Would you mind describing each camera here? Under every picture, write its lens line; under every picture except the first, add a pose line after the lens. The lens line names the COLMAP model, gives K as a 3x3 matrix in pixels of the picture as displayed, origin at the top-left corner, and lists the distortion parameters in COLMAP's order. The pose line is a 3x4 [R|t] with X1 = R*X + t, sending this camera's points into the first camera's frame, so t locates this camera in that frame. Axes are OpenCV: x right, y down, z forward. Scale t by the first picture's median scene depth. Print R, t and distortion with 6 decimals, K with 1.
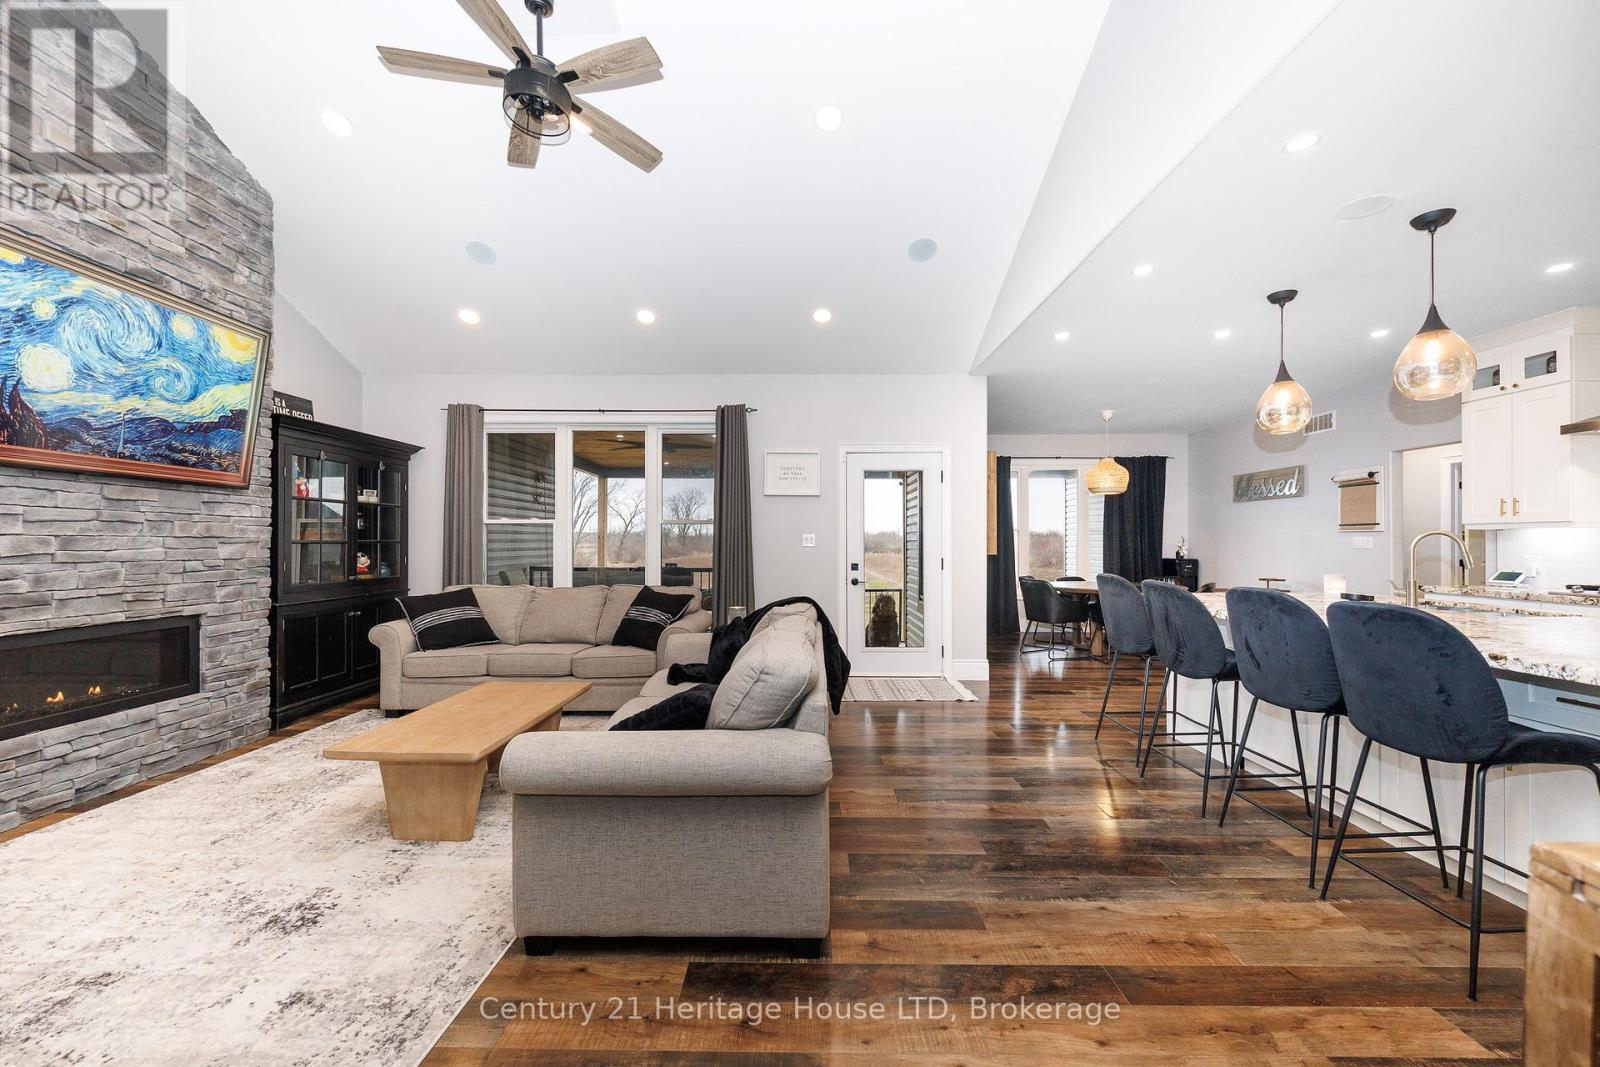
lens RADIAL K [[634.0, 0, 802.0], [0, 634.0, 543.0], [0, 0, 1]] dist [-0.001083, -0.000205]
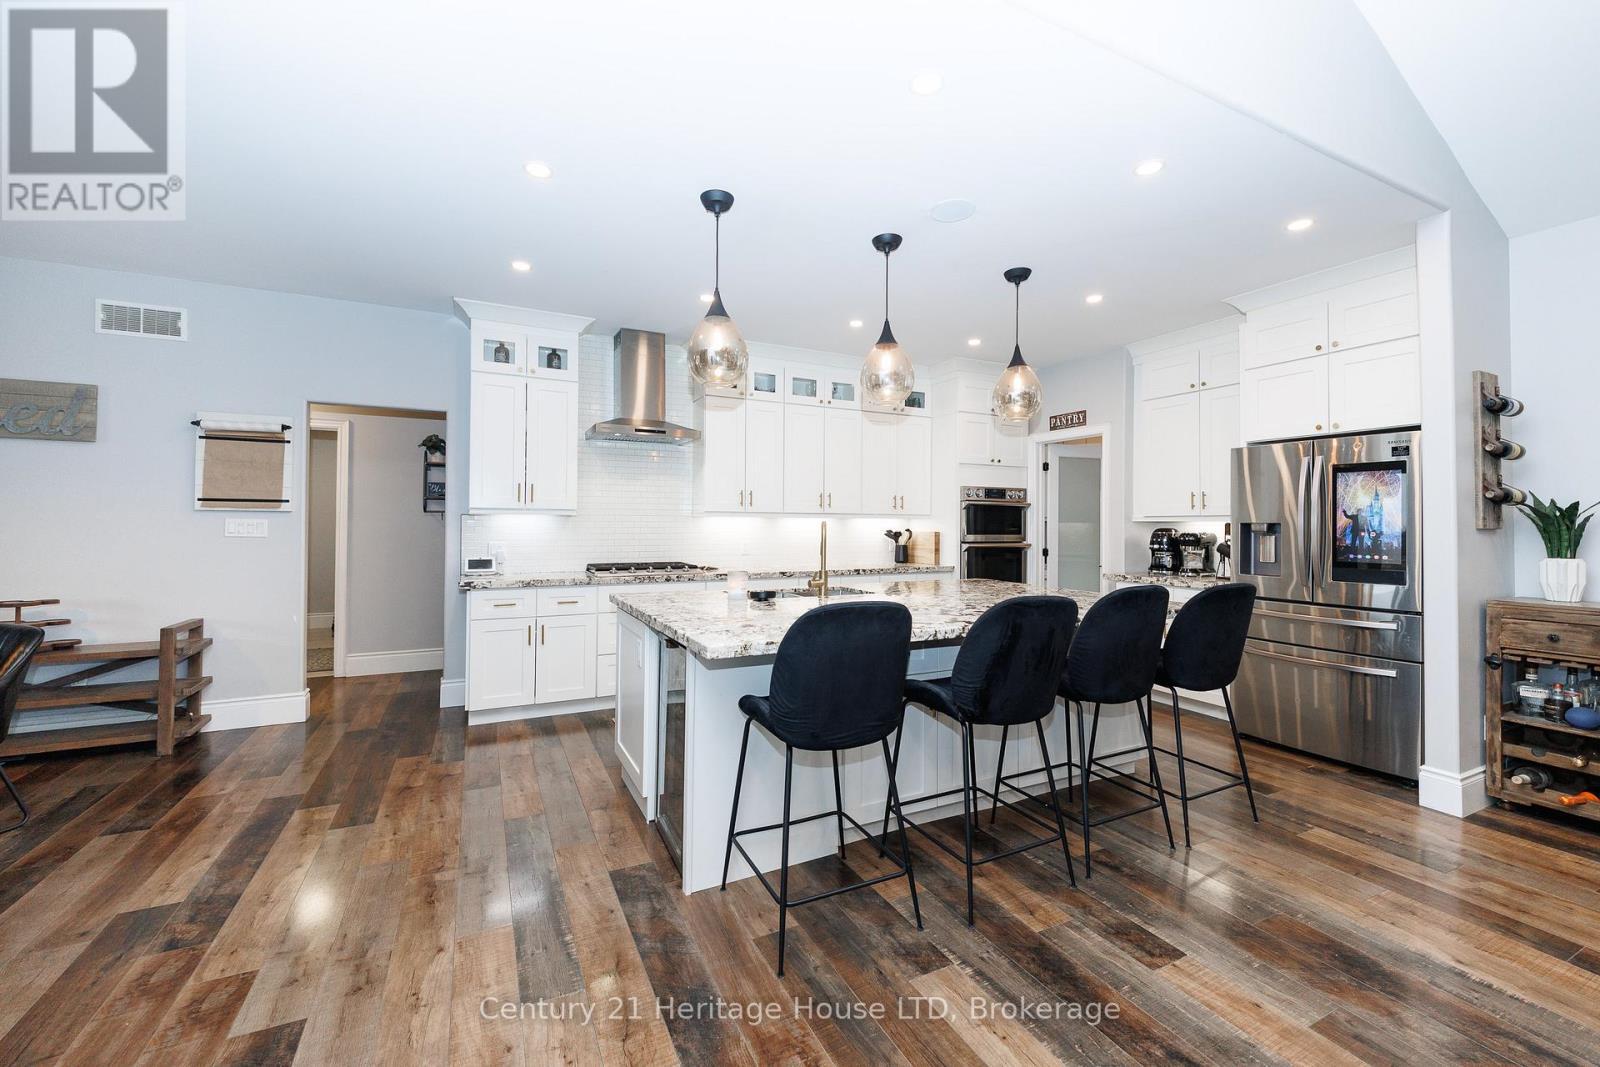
lens RADIAL K [[634.0, 0, 799.8], [0, 634.0, 522.2], [0, 0, 1]] dist [-0.001083, -0.000205]
pose [[-0.452825, -0.002419, 0.891596, 0.047601], [-0.007556, 0.999971, -0.001125, -0.012979], [-0.891567, -0.007247, -0.452831, 1.026998]]
